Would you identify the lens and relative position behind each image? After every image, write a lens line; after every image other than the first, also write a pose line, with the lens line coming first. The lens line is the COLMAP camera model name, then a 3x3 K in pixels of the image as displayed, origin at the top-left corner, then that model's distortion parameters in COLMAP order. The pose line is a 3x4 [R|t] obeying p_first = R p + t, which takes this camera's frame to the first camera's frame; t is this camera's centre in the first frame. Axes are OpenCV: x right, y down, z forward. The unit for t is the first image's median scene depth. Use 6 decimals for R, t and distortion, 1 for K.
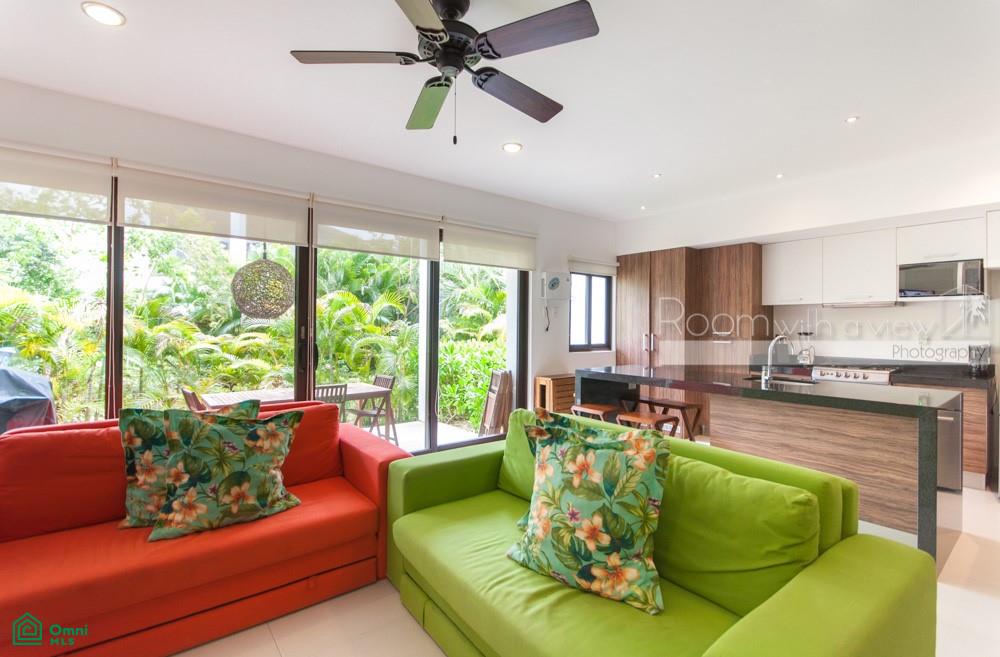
lens RADIAL K [[450.5, 0, 504.1], [0, 450.5, 325.6], [0, 0, 1]] dist [0.003900, -0.008065]
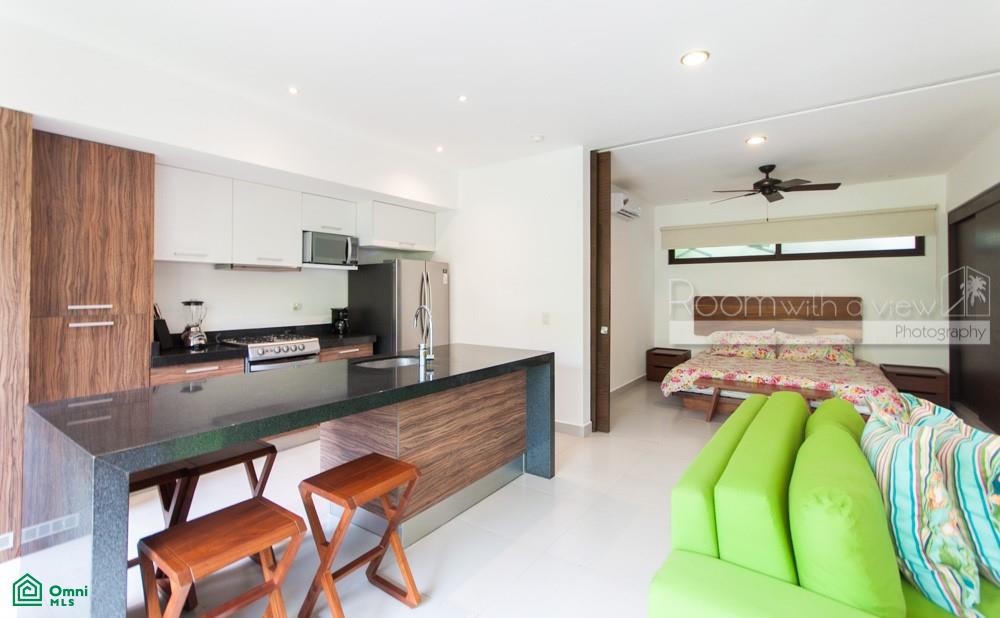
lens RADIAL K [[439.0, 0, 500.4], [0, 439.0, 287.3], [0, 0, 1]] dist [0.008254, -0.000161]
pose [[-0.275235, 0.001982, 0.961375, -0.191209], [-0.004633, 0.999984, -0.003388, -0.009048], [-0.961366, -0.005386, -0.275221, 0.931369]]
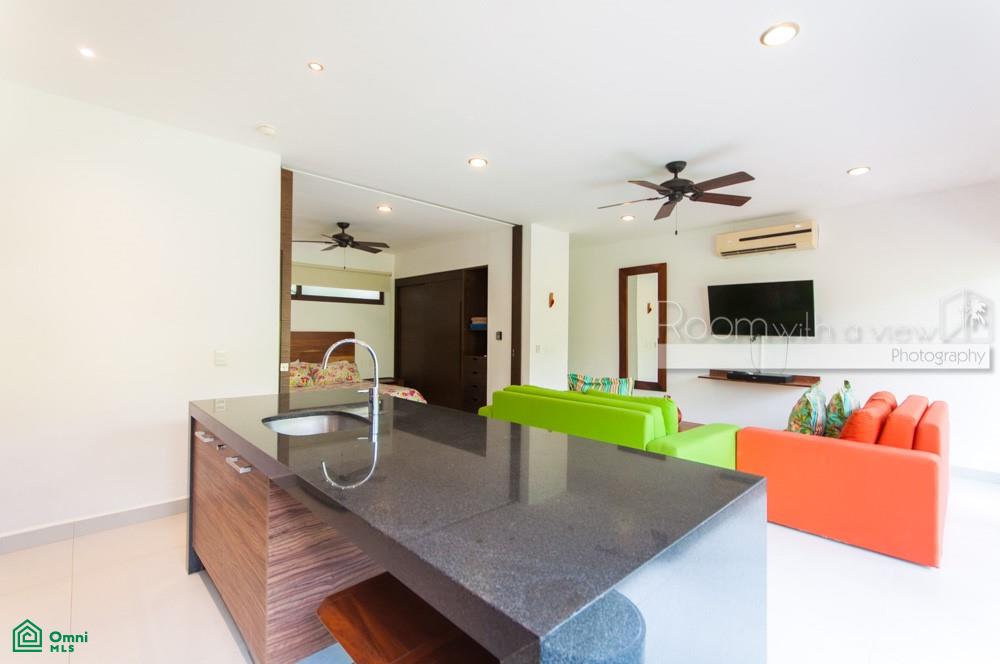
lens RADIAL K [[439.7, 0, 503.9], [0, 439.7, 331.5], [0, 0, 1]] dist [0.002536, 0.000509]
pose [[-0.995448, -0.017419, -0.093702, 0.392511], [-0.017008, 0.999842, -0.005181, 0.009196], [0.093778, -0.003563, -0.995587, 1.410805]]
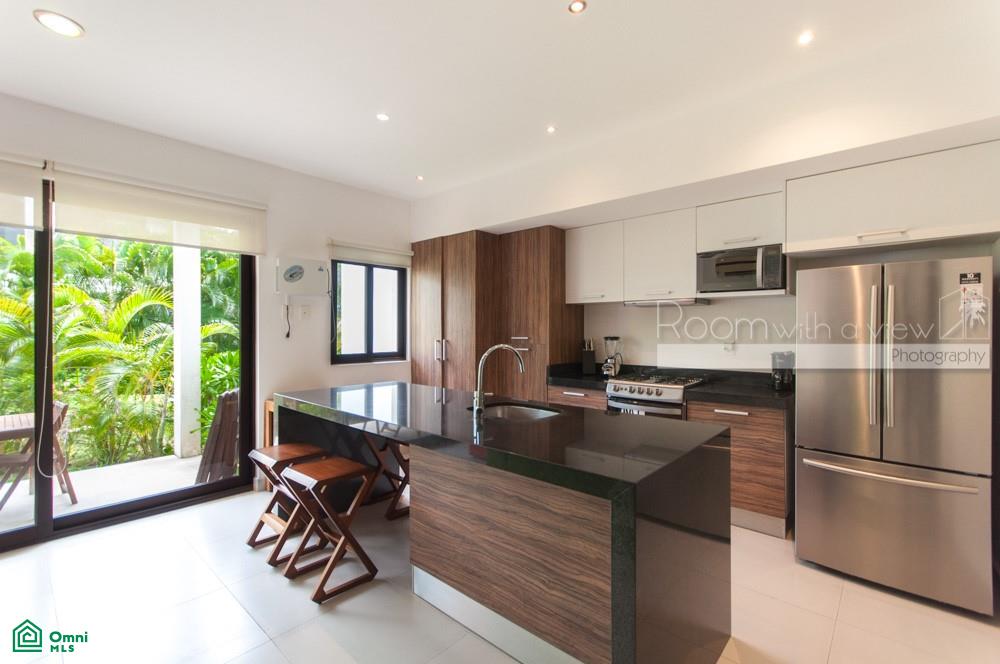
lens RADIAL K [[439.7, 0, 503.9], [0, 439.7, 331.5], [0, 0, 1]] dist [0.002536, 0.000509]
pose [[0.985316, -0.006765, 0.170606, 0.435624], [0.005413, 0.999950, 0.008388, -0.002389], [-0.170654, -0.007341, 0.985304, 0.307830]]
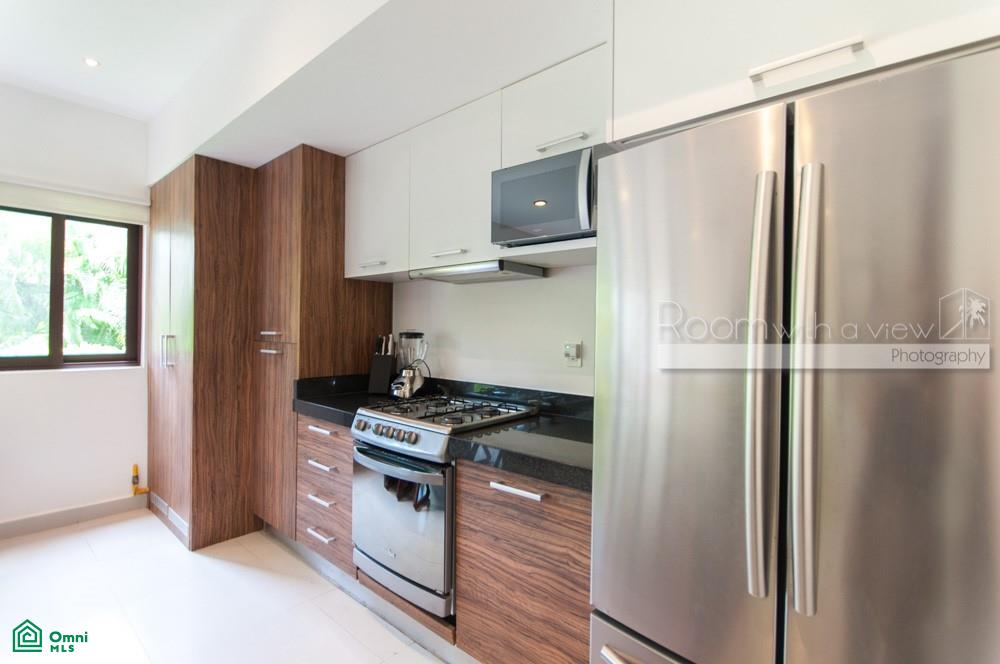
lens RADIAL K [[458.7, 0, 500.0], [0, 458.7, 332.0], [0, 0, 1]] dist [0.016638, -0.011937]
pose [[0.982909, 0.004358, 0.184039, 0.869589], [-0.006220, 0.999935, 0.009541, 0.011962], [-0.183985, -0.010523, 0.982873, 0.621727]]
